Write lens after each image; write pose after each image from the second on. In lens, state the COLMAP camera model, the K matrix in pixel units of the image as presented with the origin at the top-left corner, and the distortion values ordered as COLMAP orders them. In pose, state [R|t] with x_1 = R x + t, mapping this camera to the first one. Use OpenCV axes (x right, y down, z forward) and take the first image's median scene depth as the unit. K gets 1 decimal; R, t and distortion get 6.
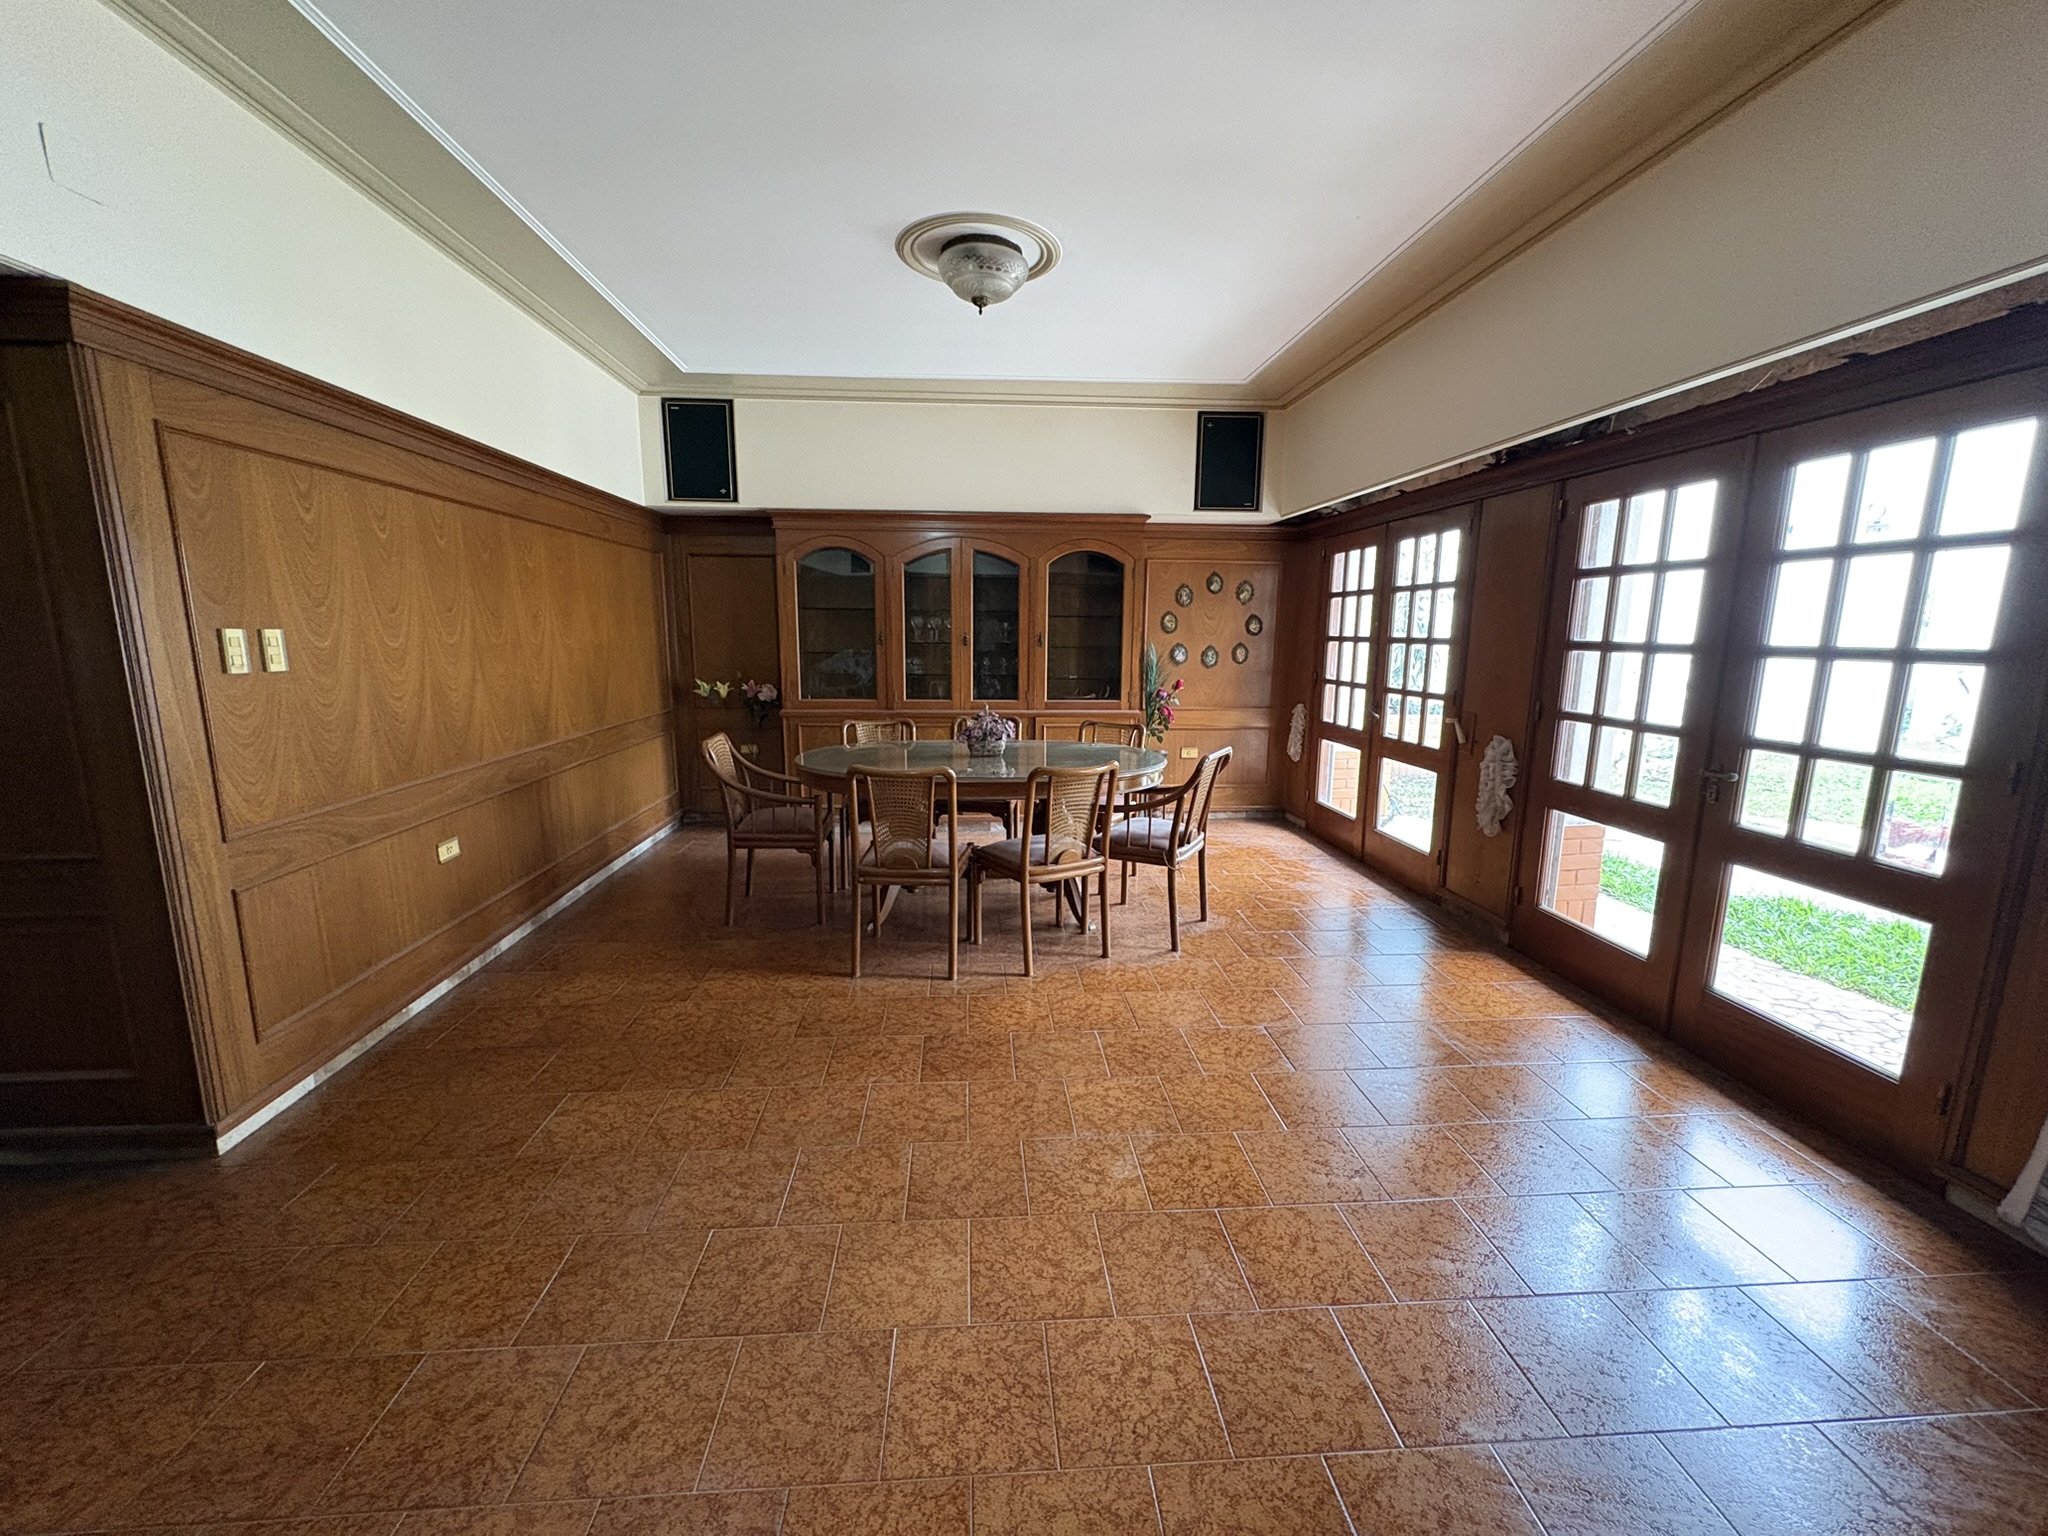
lens RADIAL K [[819.7, 0, 1019.1], [0, 819.7, 771.7], [0, 0, 1]] dist [0.000612, 0.000125]
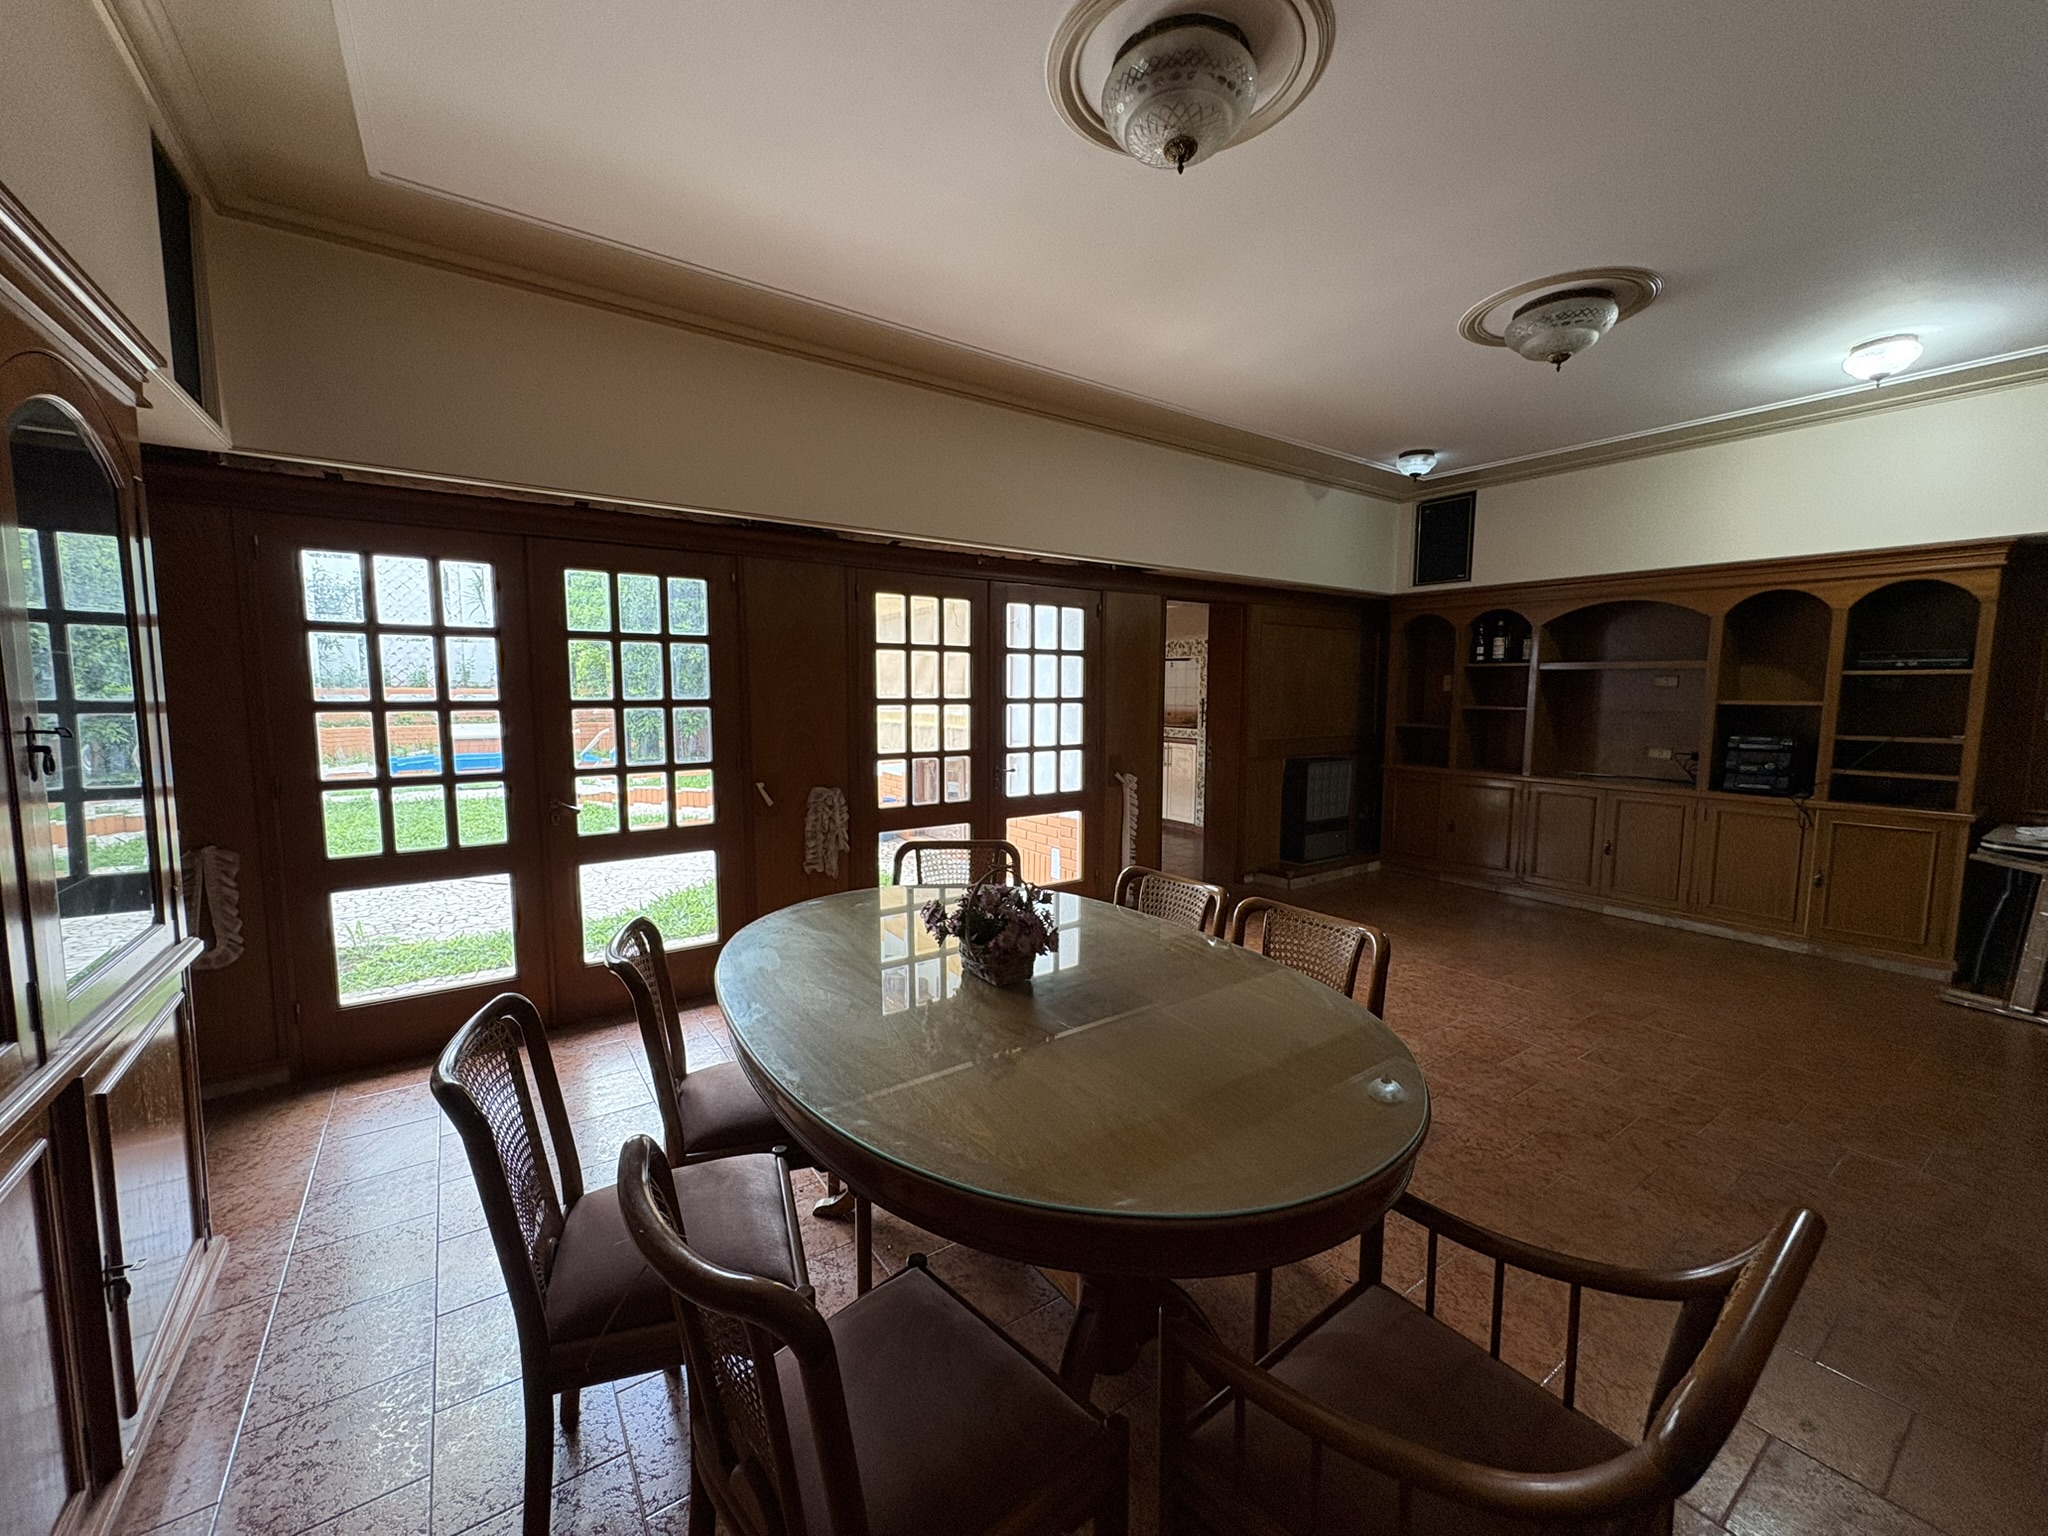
lens RADIAL K [[820.2, 0, 1021.1], [0, 820.2, 770.9], [0, 0, 1]] dist [0.000220, 0.000004]
pose [[-0.501714, -0.098350, 0.859424, -0.703539], [0.133058, 0.972918, 0.189015, -0.336890], [-0.854739, 0.209185, -0.475040, 1.872908]]
